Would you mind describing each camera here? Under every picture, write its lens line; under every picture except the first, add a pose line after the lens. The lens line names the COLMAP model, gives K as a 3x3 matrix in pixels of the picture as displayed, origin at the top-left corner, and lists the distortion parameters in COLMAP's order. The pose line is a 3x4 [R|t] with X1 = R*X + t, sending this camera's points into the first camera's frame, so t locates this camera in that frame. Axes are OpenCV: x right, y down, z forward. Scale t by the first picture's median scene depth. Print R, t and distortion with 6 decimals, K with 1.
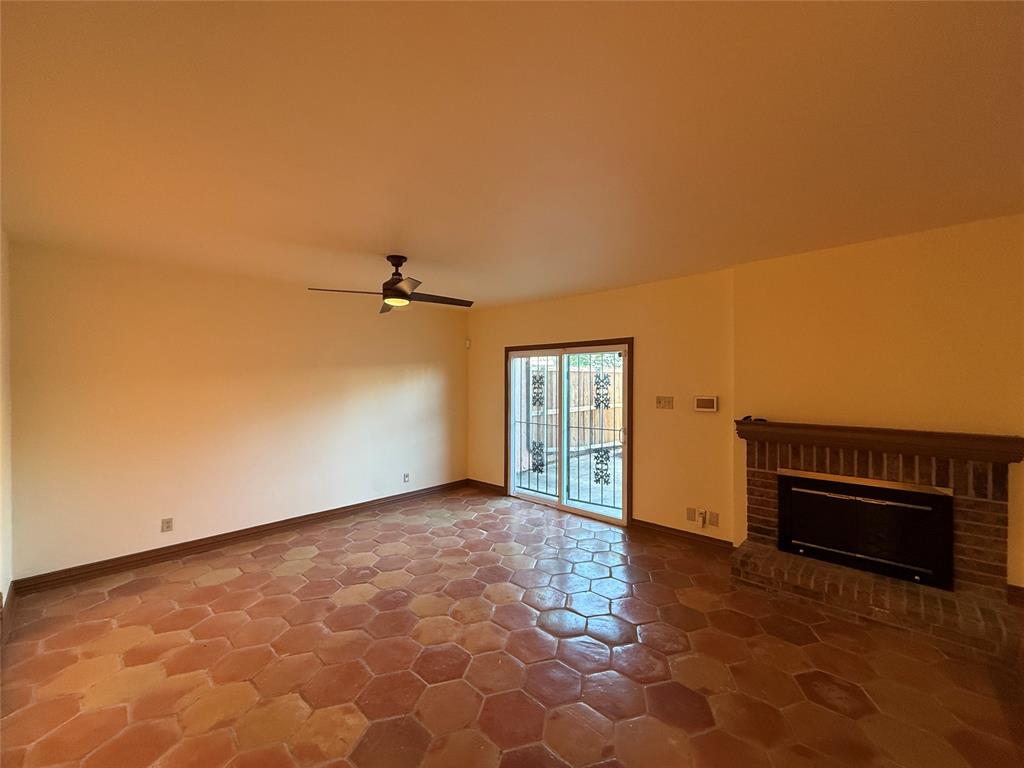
lens RADIAL K [[407.5, 0, 512.0], [0, 407.5, 384.0], [0, 0, 1]] dist [0.000190, -0.000838]
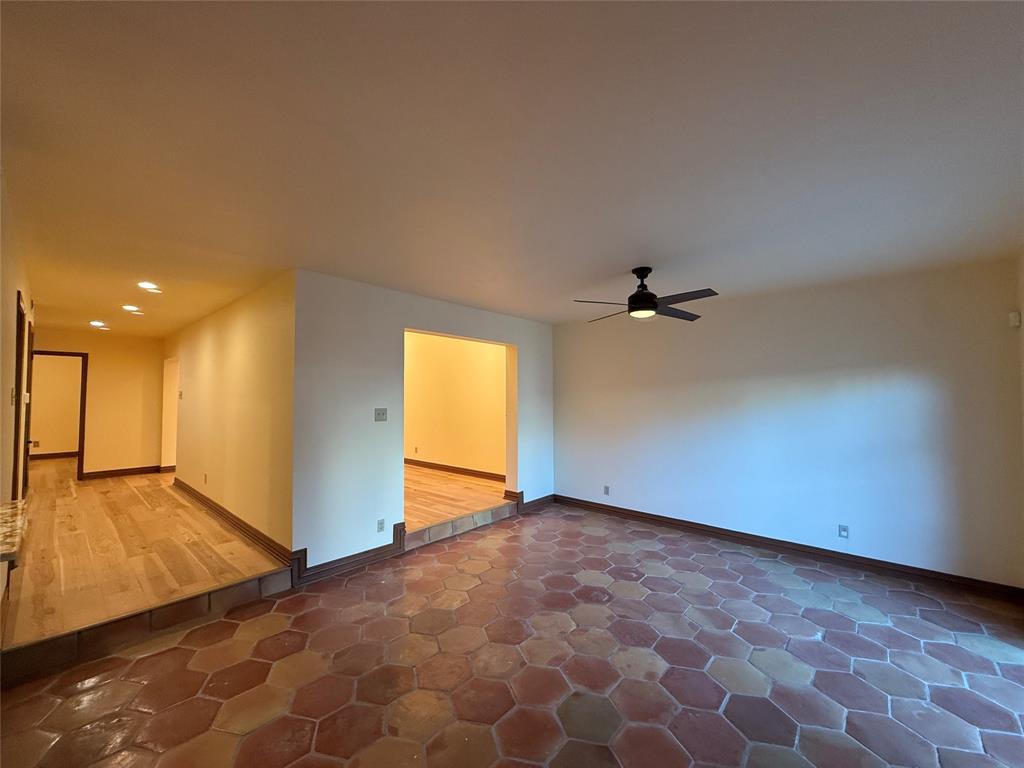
lens RADIAL K [[407.5, 0, 512.0], [0, 407.5, 384.0], [0, 0, 1]] dist [0.000190, -0.000838]
pose [[0.021071, -0.027959, -0.999387, 0.645843], [-0.006338, 0.999585, -0.028098, 0.001101], [0.999758, 0.006926, 0.020885, 0.616107]]
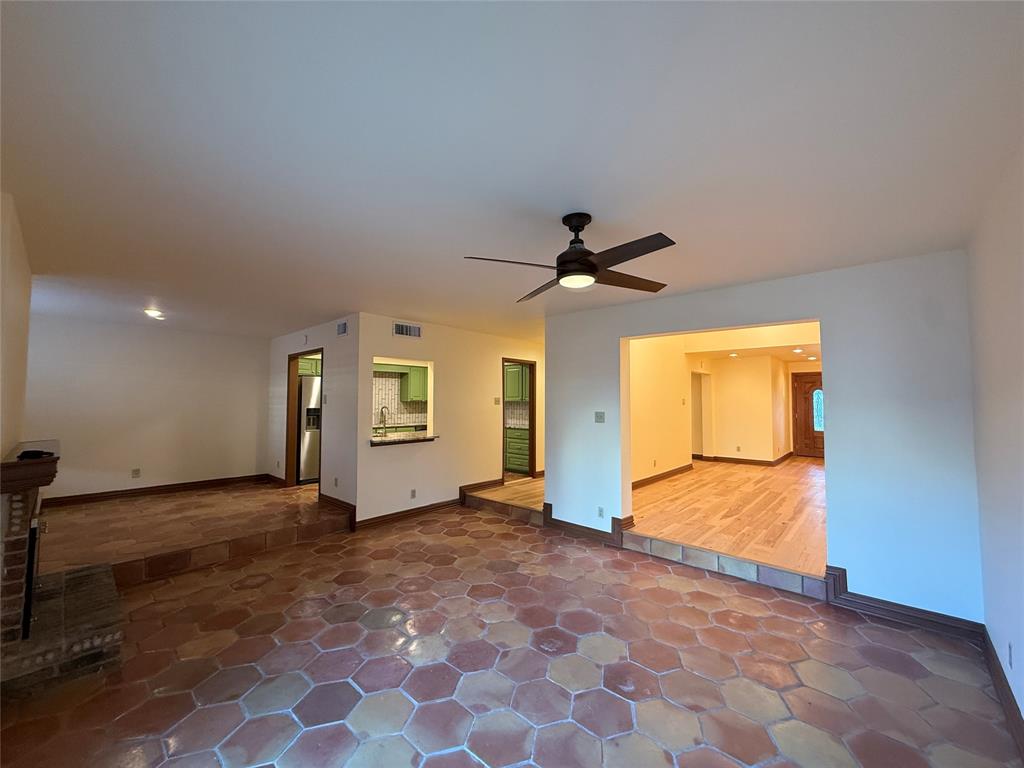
lens RADIAL K [[407.5, 0, 512.0], [0, 407.5, 384.0], [0, 0, 1]] dist [0.000190, -0.000838]
pose [[-0.999951, -0.003040, -0.009389, -0.155207], [-0.002713, 0.999395, -0.034668, -0.004507], [0.009489, -0.034641, -0.999355, 1.556109]]
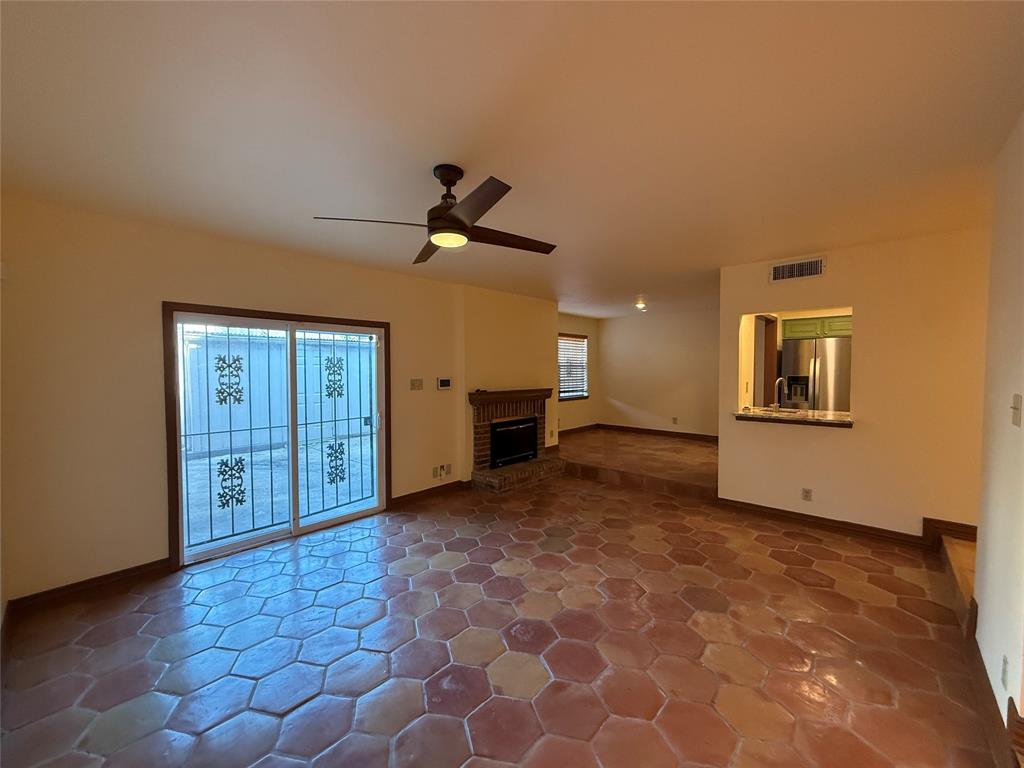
lens RADIAL K [[407.5, 0, 512.0], [0, 407.5, 384.0], [0, 0, 1]] dist [0.000190, -0.000838]
pose [[-0.011799, -0.036898, 0.999249, -0.873769], [0.008654, 0.999278, 0.037001, 0.004878], [-0.999893, 0.009084, -0.011471, 0.844771]]
